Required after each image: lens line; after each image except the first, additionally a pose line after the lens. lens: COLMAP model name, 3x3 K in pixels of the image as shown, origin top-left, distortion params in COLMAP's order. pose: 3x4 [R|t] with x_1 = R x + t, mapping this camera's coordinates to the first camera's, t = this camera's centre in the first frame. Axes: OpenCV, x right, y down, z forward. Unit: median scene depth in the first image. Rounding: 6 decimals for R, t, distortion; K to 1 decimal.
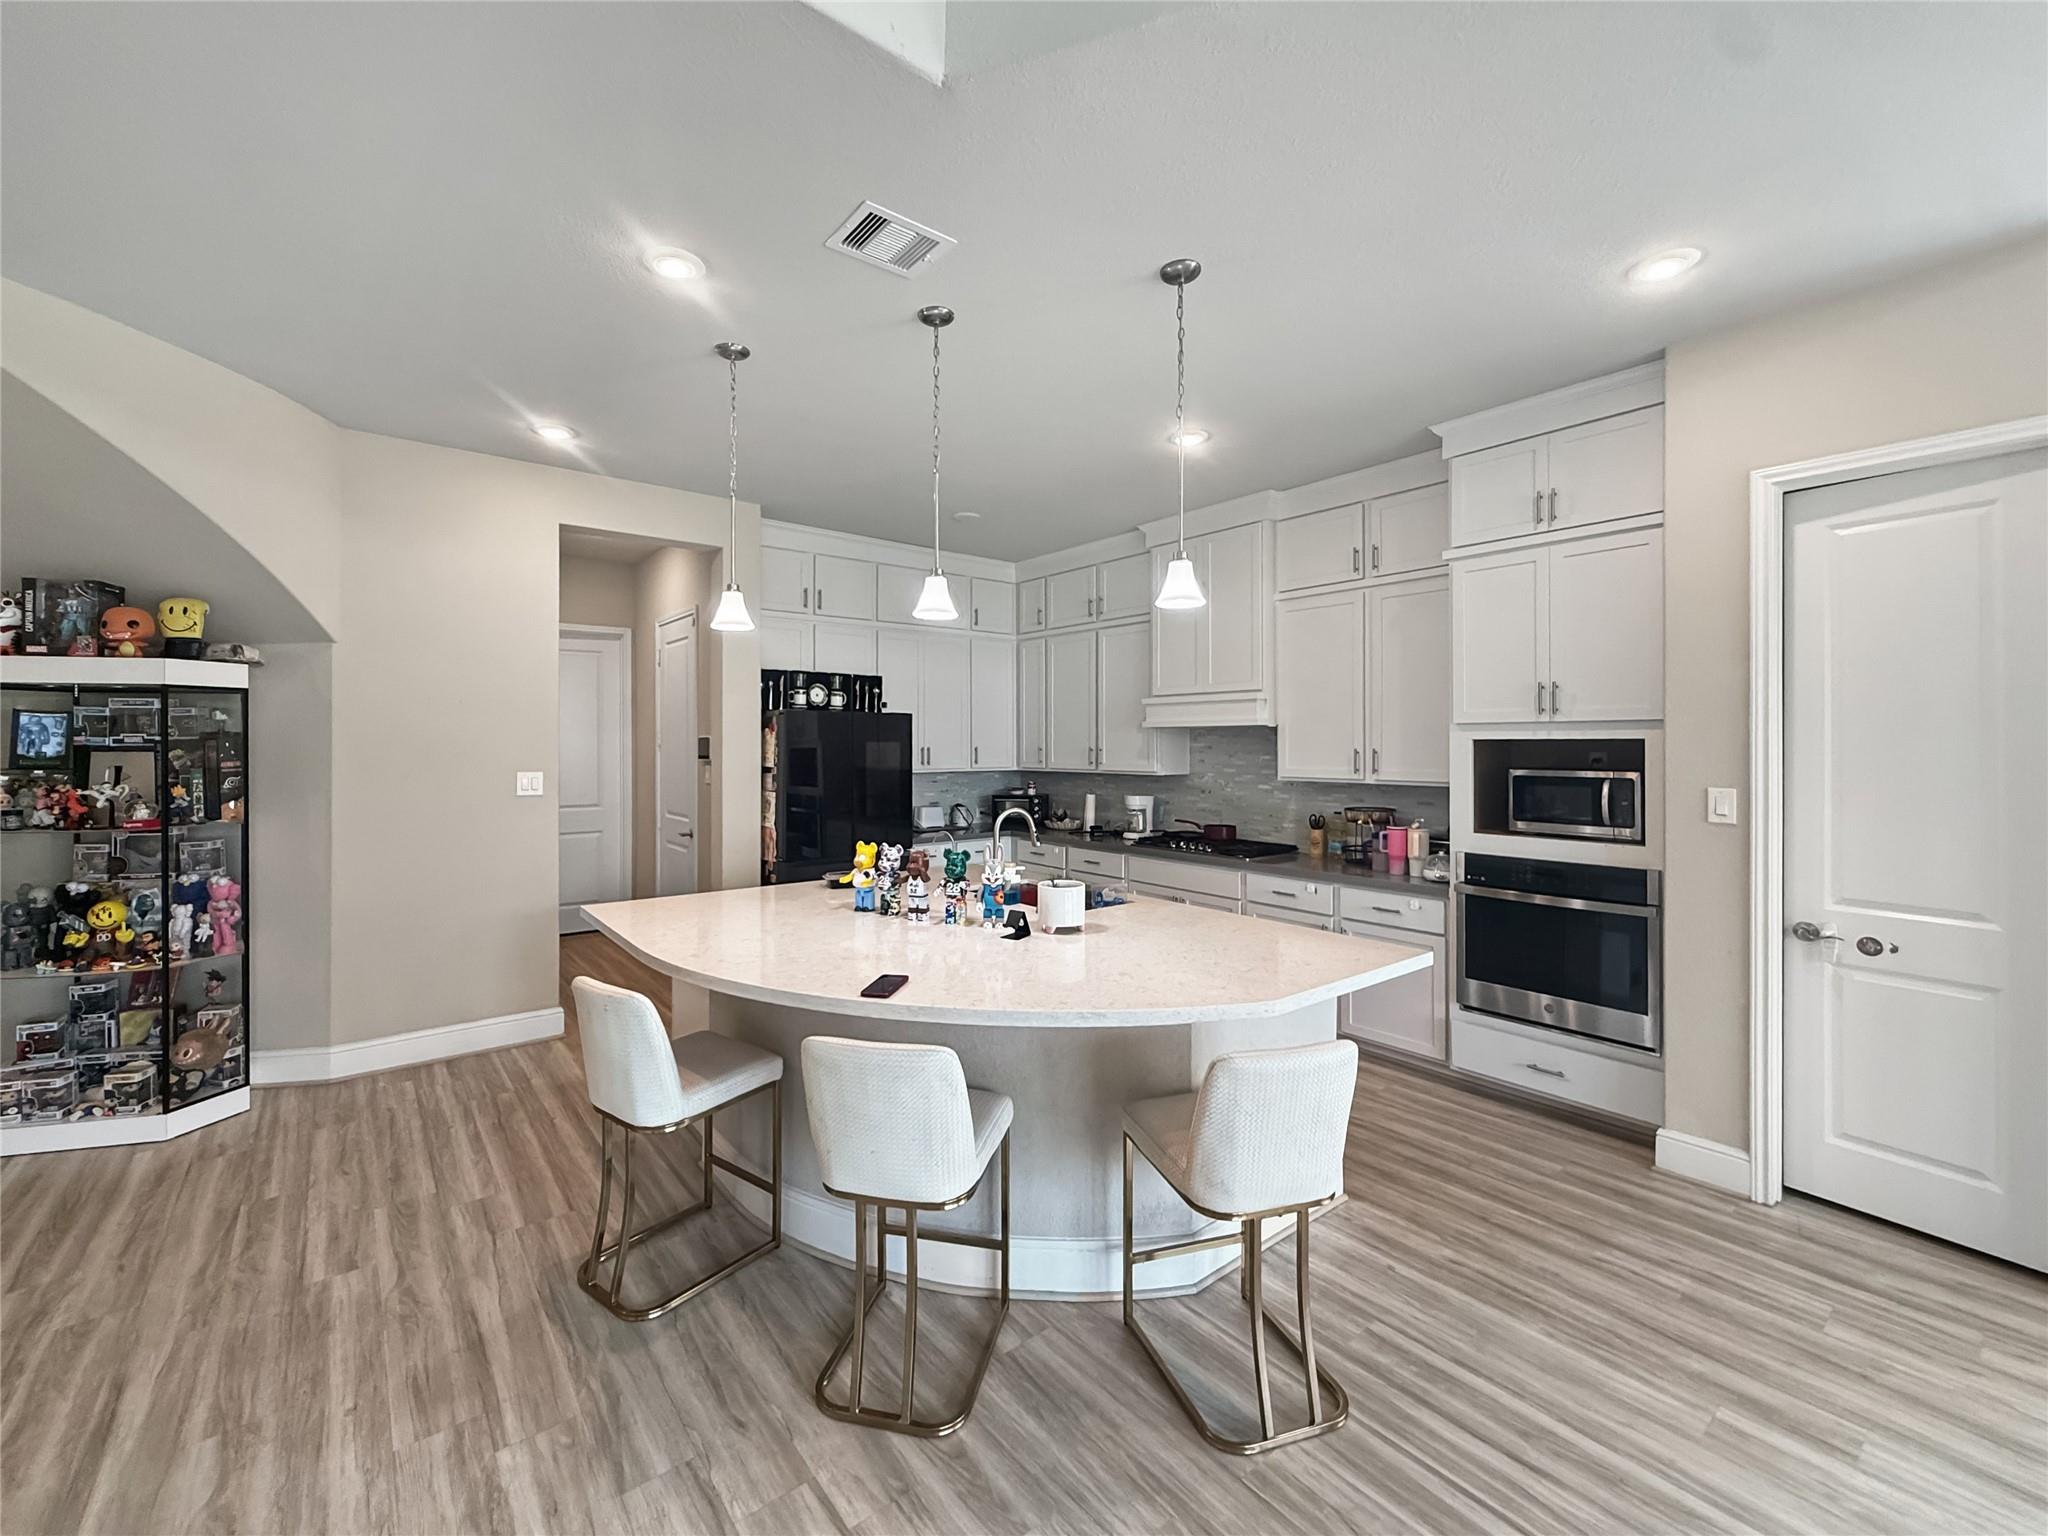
lens RADIAL K [[839.8, 0, 1018.7], [0, 839.8, 752.0], [0, 0, 1]] dist [0.000055, -0.000257]
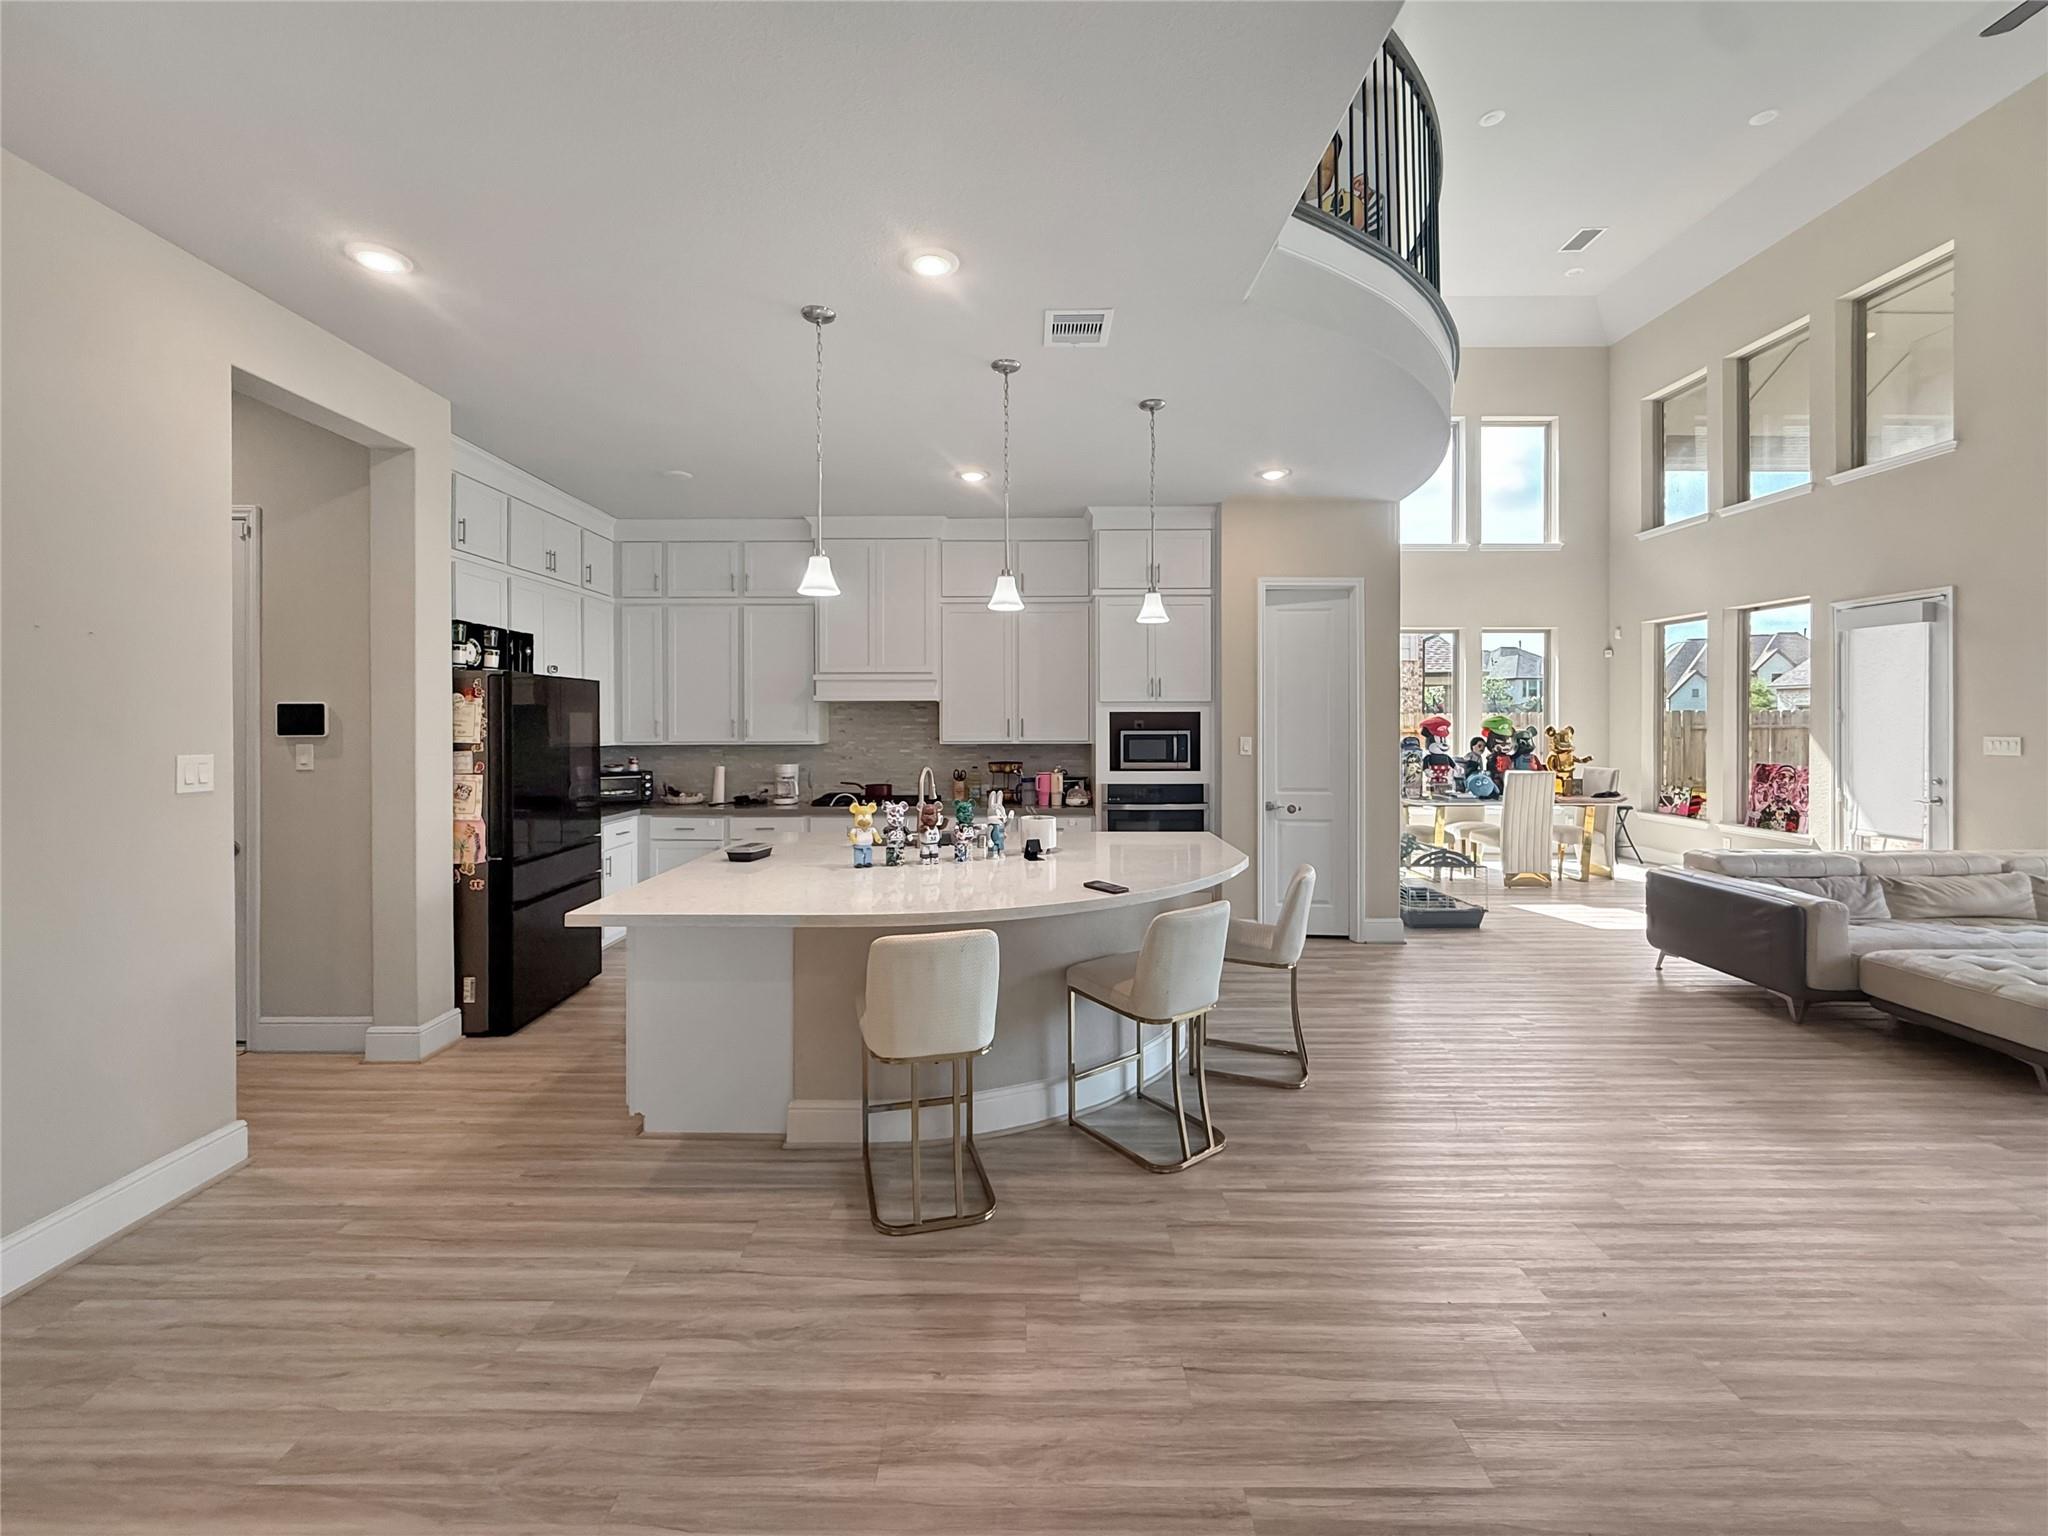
lens RADIAL K [[839.8, 0, 998.6], [0, 839.8, 727.9], [0, 0, 1]] dist [0.000055, -0.000257]
pose [[0.628668, -0.006744, 0.777645, -0.771435], [0.009958, 0.999950, 0.000621, 0.011119], [-0.777610, 0.007354, 0.628704, 0.161714]]
